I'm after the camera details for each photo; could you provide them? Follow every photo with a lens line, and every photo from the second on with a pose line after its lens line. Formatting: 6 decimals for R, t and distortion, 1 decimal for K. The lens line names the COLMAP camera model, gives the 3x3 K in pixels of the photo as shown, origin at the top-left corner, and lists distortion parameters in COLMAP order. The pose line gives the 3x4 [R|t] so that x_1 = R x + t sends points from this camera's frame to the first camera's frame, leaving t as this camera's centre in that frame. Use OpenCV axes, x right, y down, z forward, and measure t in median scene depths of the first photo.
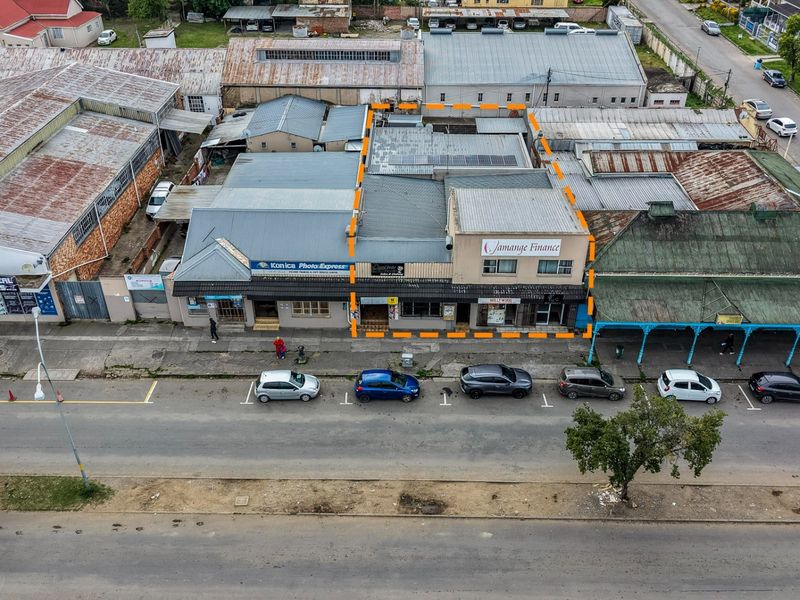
lens RADIAL K [[709.7, 0, 398.5], [0, 709.7, 299.6], [0, 0, 1]] dist [0.078410, -0.149847]
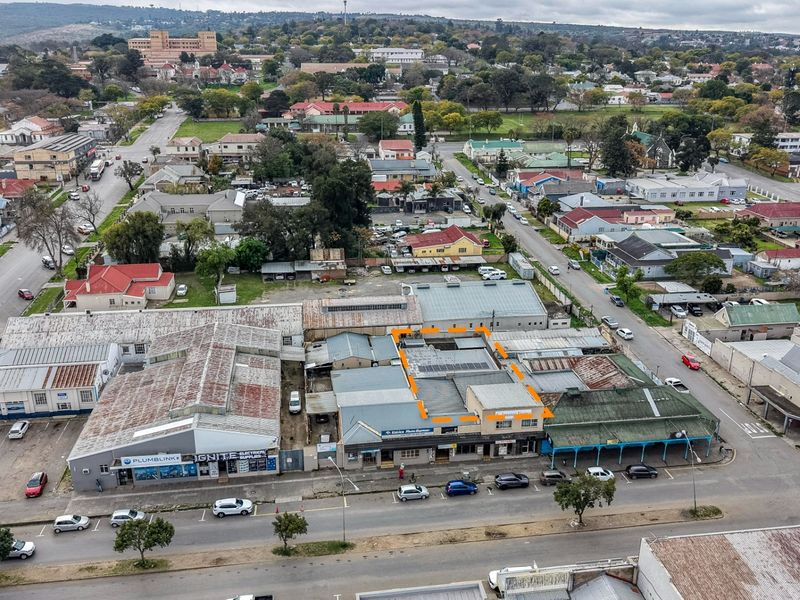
lens RADIAL K [[709.7, 0, 398.5], [0, 709.7, 299.6], [0, 0, 1]] dist [0.078410, -0.149847]
pose [[0.986060, -0.050293, 0.158605, -0.445141], [0.086108, 0.969895, -0.227791, 0.043701], [-0.142374, 0.238272, 0.960706, -0.973800]]
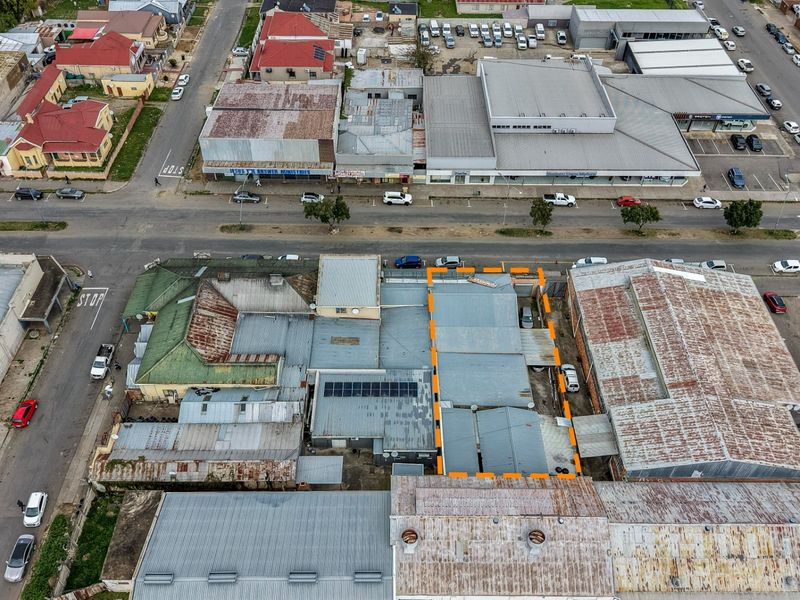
lens RADIAL K [[709.7, 0, 398.5], [0, 709.7, 299.6], [0, 0, 1]] dist [0.078410, -0.149847]
pose [[-0.999708, 0.008027, -0.022808, 0.069887], [-0.020766, 0.198190, 0.979944, -2.068781], [0.012386, 0.980131, -0.197966, 1.461874]]
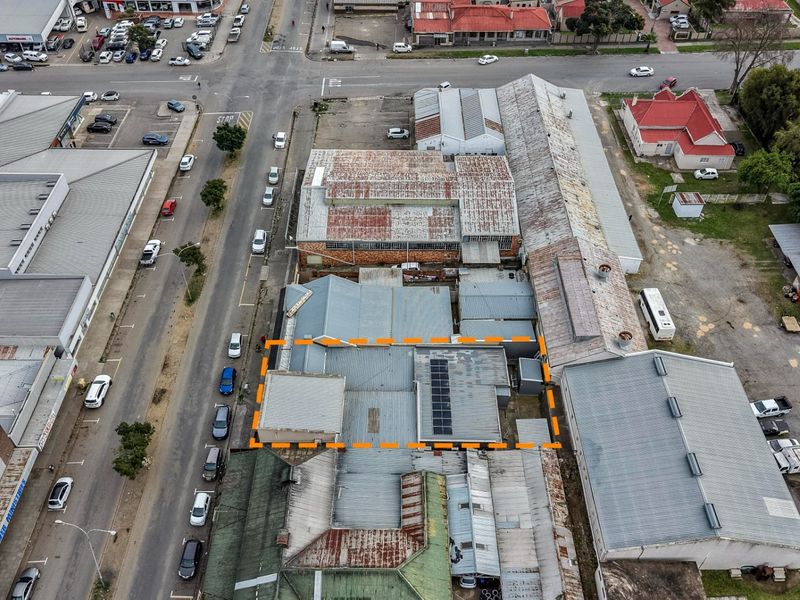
lens RADIAL K [[709.7, 0, 398.5], [0, 709.7, 299.6], [0, 0, 1]] dist [0.078410, -0.149847]
pose [[0.019470, 0.703616, -0.710314, 1.202465], [-0.557713, 0.597289, 0.576370, -1.379882], [0.829805, 0.384930, 0.404045, 0.422457]]
